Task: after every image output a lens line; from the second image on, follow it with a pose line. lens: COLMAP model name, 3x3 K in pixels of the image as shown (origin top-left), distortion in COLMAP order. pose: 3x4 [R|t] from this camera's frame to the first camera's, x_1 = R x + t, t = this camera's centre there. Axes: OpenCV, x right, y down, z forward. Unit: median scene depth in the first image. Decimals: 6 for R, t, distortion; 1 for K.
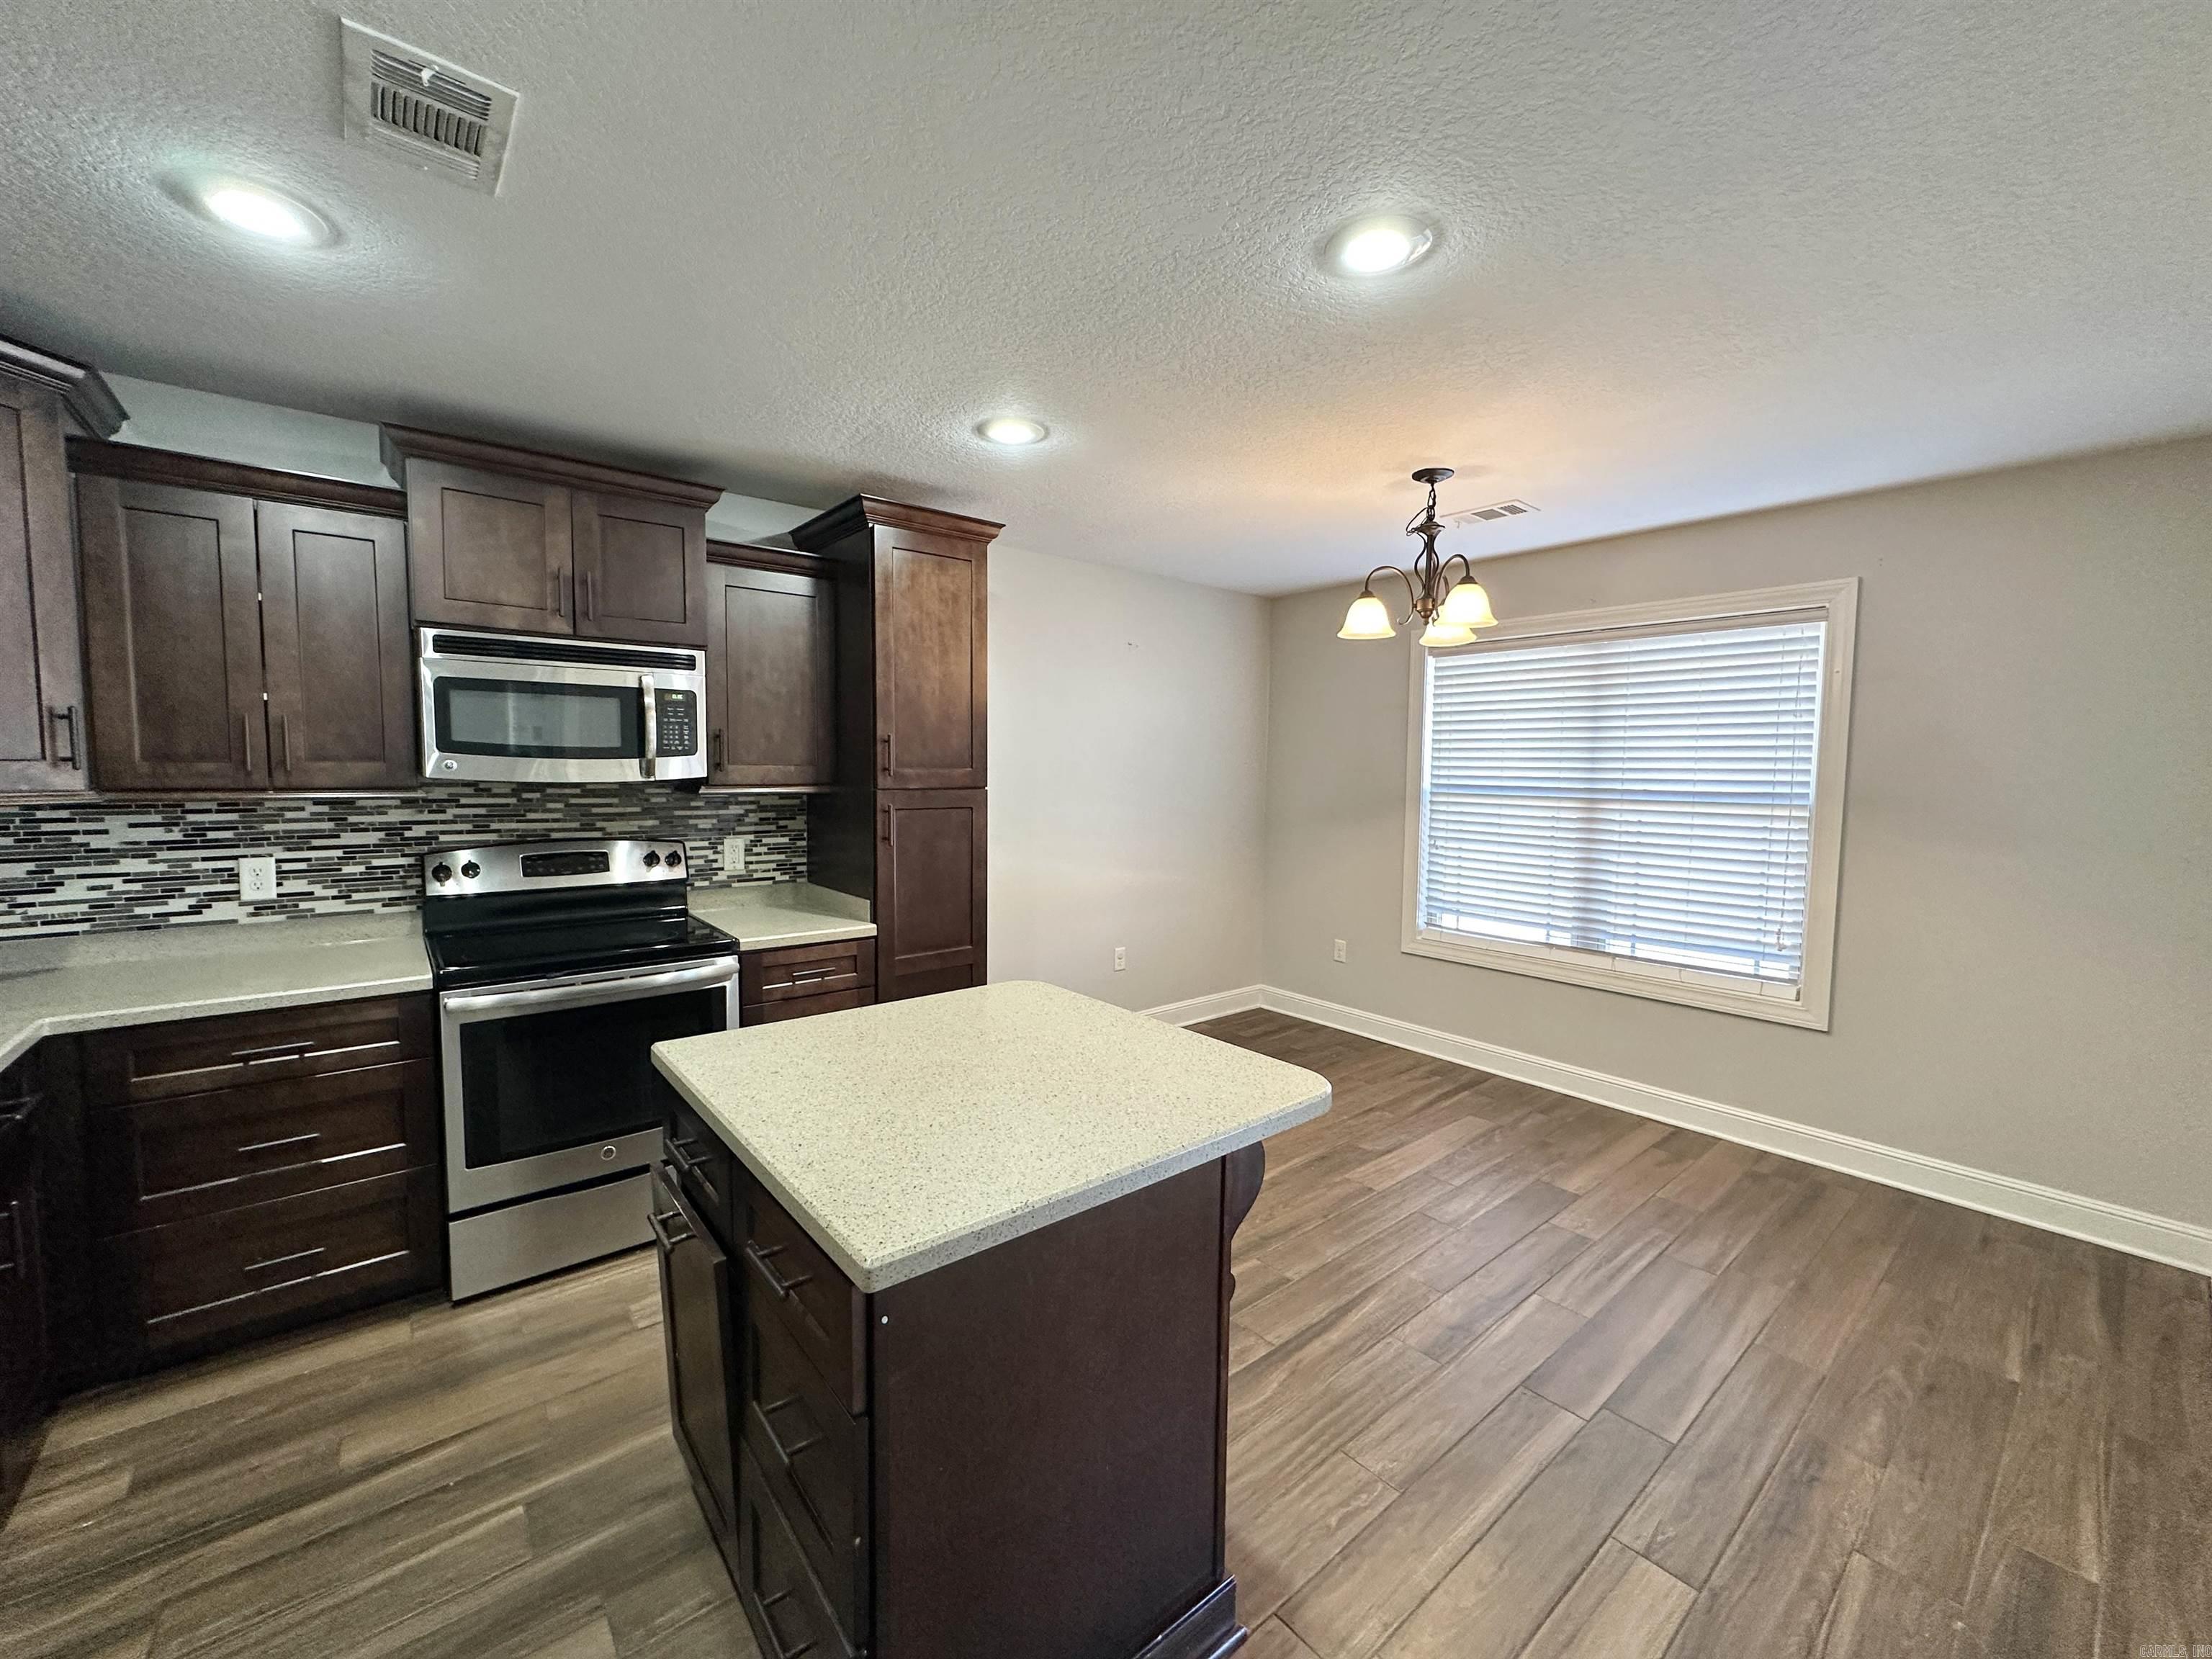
lens RADIAL K [[878.4, 0, 1112.2], [0, 878.4, 825.3], [0, 0, 1]] dist [-0.003684, -0.000122]
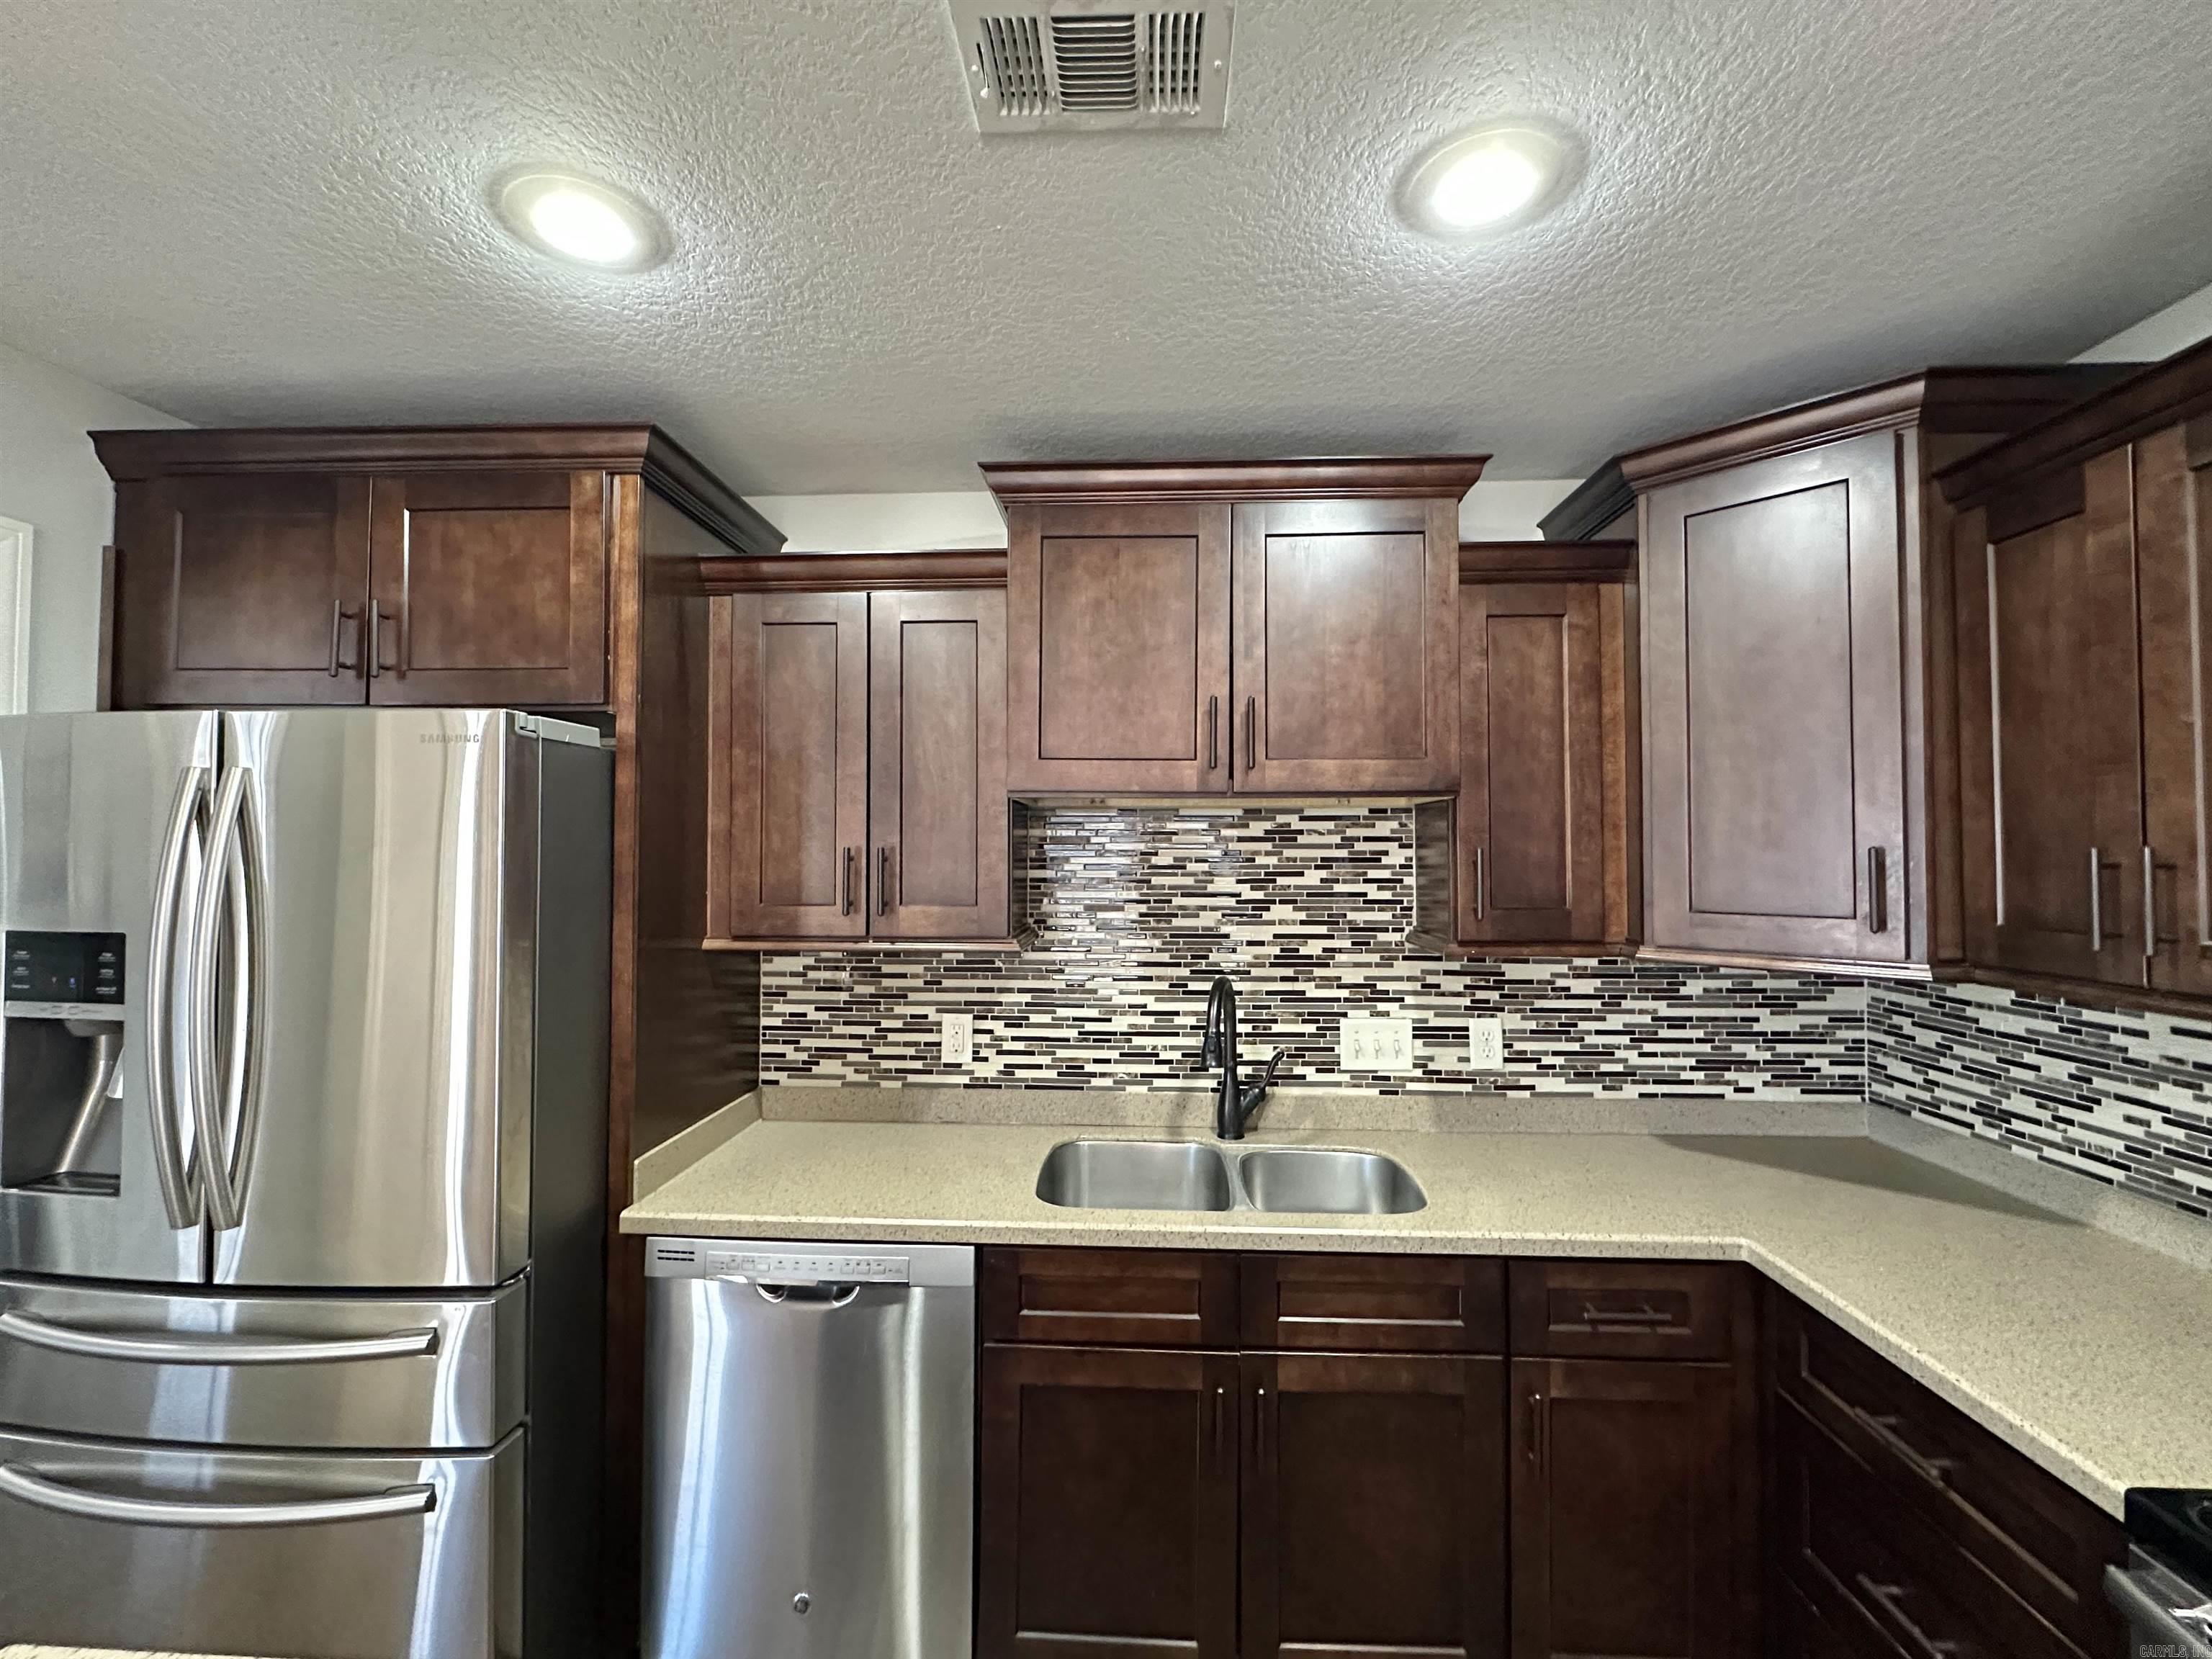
lens RADIAL K [[973.3, 0, 1109.6], [0, 973.3, 827.9], [0, 0, 1]] dist [-0.003250, 0.000220]
pose [[-0.677712, -0.032834, -0.734594, -0.112100], [-0.061731, 0.998016, 0.012344, -0.093967], [0.732732, 0.053713, -0.678394, 0.827249]]
